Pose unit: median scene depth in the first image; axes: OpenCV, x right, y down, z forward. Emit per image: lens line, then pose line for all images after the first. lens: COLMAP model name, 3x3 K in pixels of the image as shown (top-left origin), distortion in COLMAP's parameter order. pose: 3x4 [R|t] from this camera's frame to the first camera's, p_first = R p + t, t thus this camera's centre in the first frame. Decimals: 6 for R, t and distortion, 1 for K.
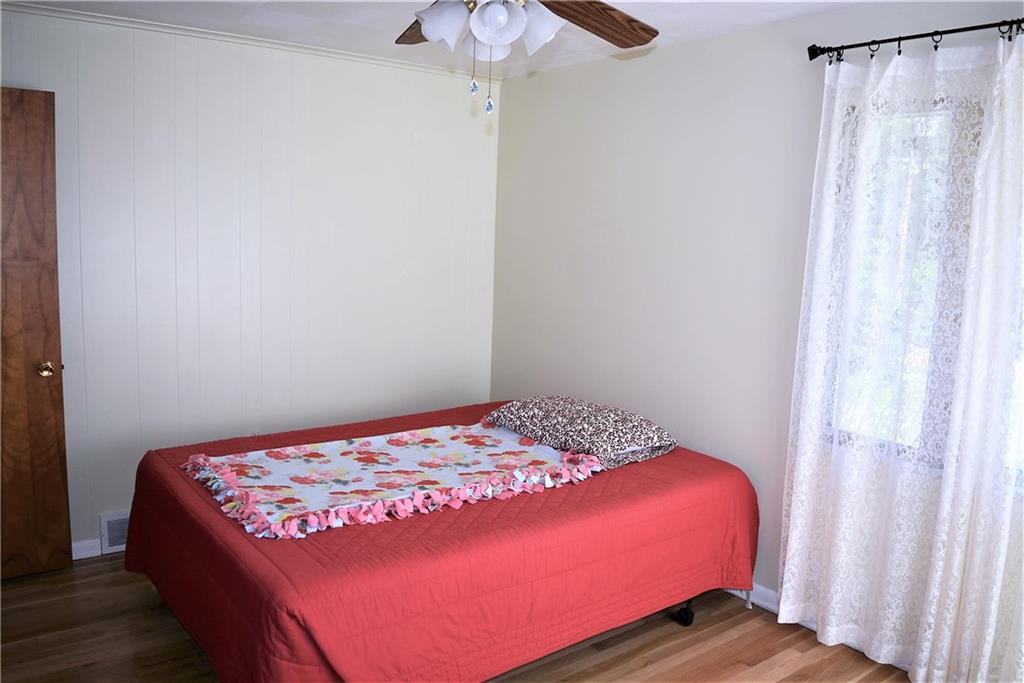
lens RADIAL K [[800.8, 0, 516.2], [0, 800.8, 339.6], [0, 0, 1]] dist [-0.074197, 0.006896]
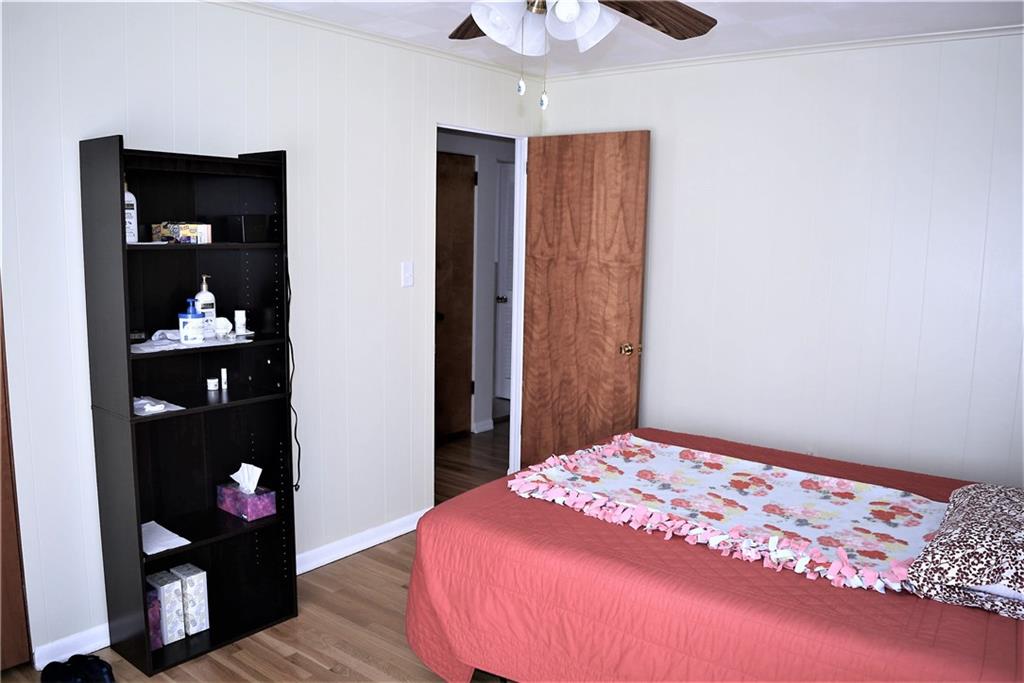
lens RADIAL K [[800.8, 0, 515.9], [0, 800.8, 344.1], [0, 0, 1]] dist [-0.074197, 0.006896]
pose [[0.267878, 0.110940, -0.957044, 0.607877], [-0.142995, 0.986925, 0.074379, -0.041828], [0.952782, 0.116928, 0.280239, 0.471958]]
